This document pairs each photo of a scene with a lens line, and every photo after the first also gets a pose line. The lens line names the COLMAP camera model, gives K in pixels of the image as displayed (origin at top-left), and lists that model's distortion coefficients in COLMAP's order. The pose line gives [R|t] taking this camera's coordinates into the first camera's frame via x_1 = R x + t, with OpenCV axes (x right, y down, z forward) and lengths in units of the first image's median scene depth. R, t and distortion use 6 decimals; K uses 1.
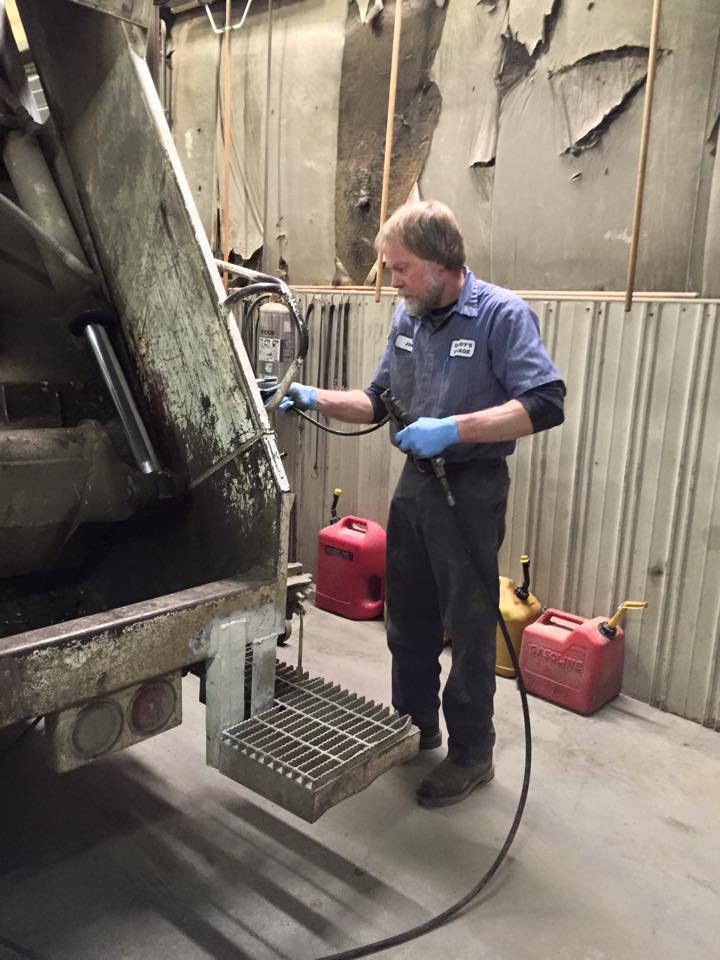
lens RADIAL K [[795.2, 0, 358.3], [0, 795.2, 474.7], [0, 0, 1]] dist [0.001079, -0.012262]
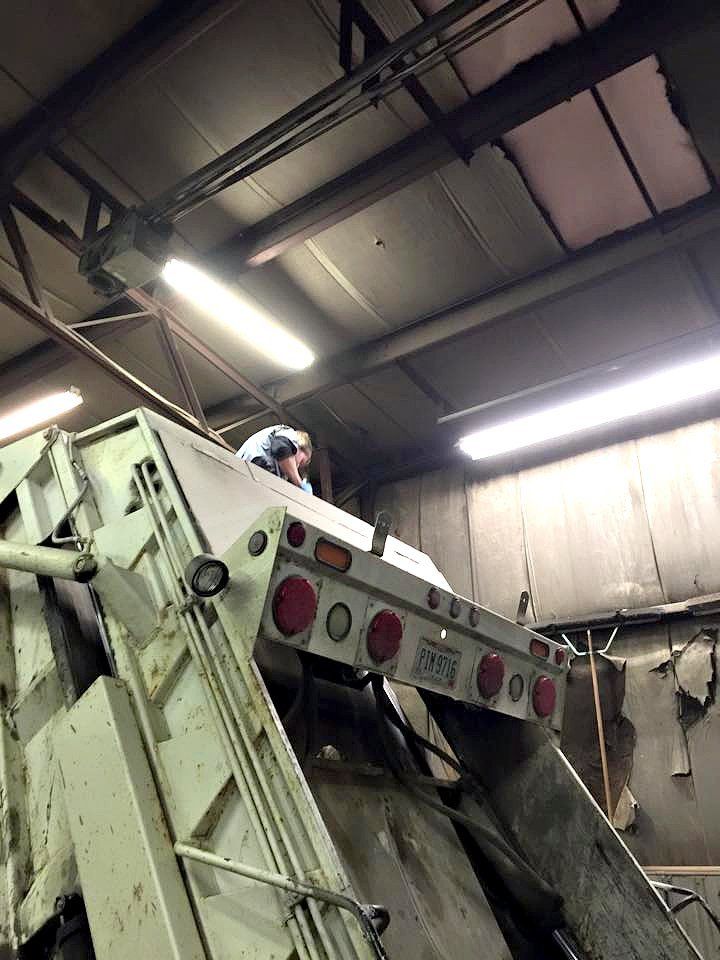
lens RADIAL K [[795.2, 0, 364.4], [0, 795.2, 478.0], [0, 0, 1]] dist [0.001079, -0.012262]
pose [[0.992782, -0.011623, 0.119370, -0.838874], [0.080120, 0.804903, -0.587973, -0.031259], [-0.089247, 0.593293, 0.800024, -0.610026]]
